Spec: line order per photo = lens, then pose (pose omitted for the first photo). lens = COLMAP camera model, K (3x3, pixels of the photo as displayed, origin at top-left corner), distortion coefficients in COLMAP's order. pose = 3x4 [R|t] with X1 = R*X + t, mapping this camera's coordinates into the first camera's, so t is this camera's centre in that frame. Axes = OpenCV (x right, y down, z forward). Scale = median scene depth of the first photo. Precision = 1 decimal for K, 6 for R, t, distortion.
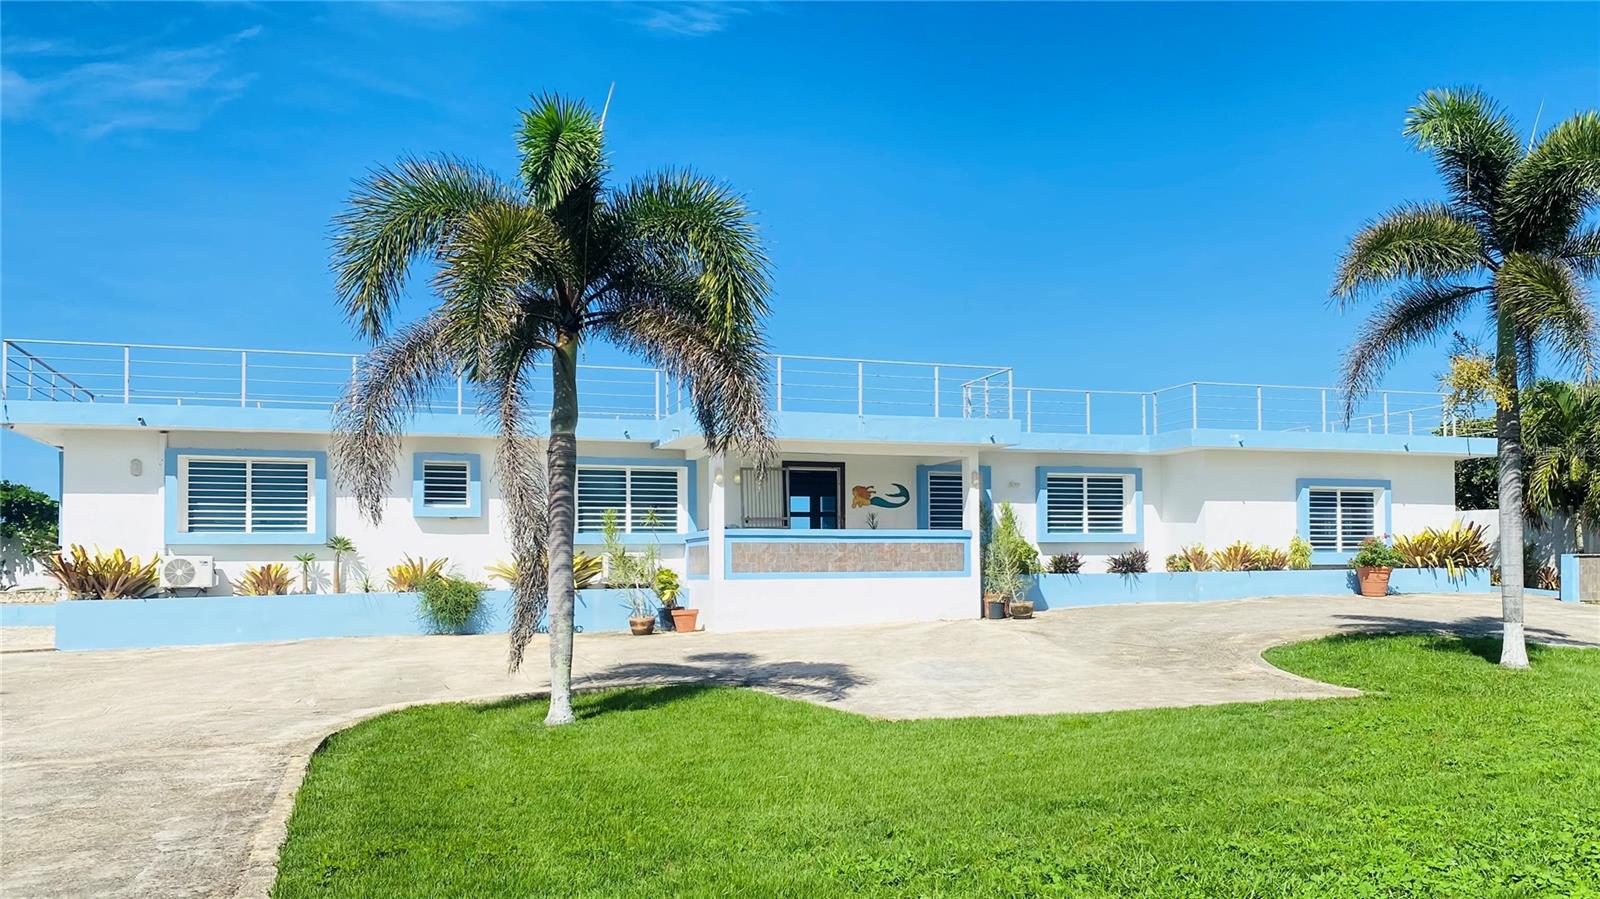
lens RADIAL K [[2273.1, 0, 800.0], [0, 2273.1, 449.5], [0, 0, 1]] dist [-0.202756, 1.703855]
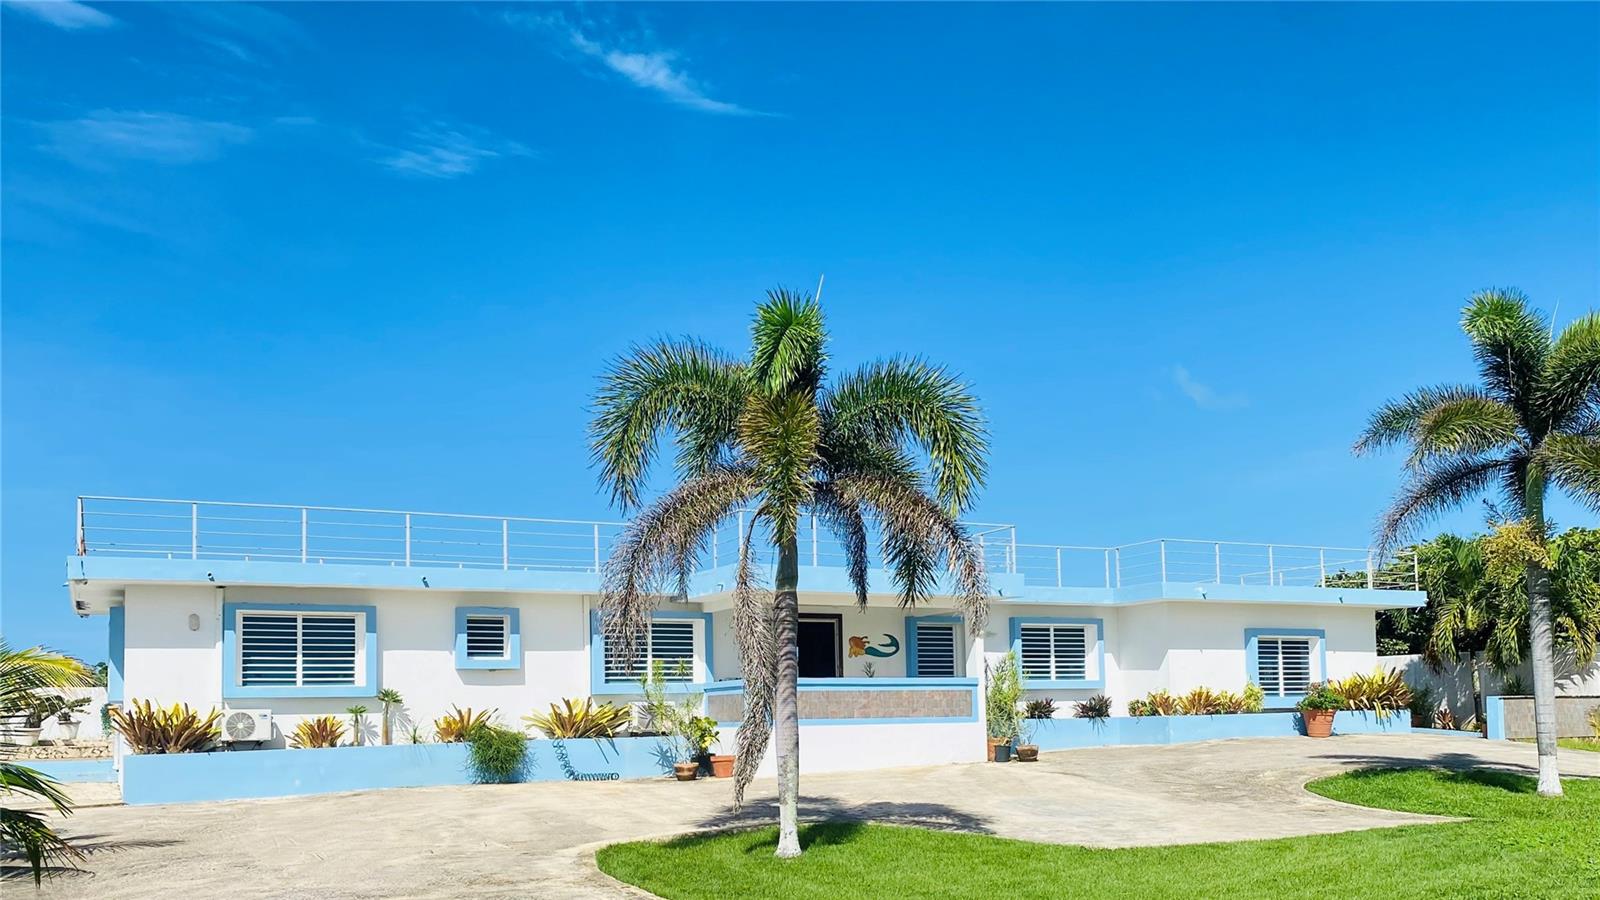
lens RADIAL K [[2339.2, 0, 800.0], [0, 2339.2, 450.0], [0, 0, 1]] dist [0.029868, -0.055598]
pose [[0.988040, 0.007748, 0.154000, -0.172209], [0.001822, 0.998081, -0.061901, -0.003364], [-0.154184, 0.061442, 0.986130, -0.076919]]
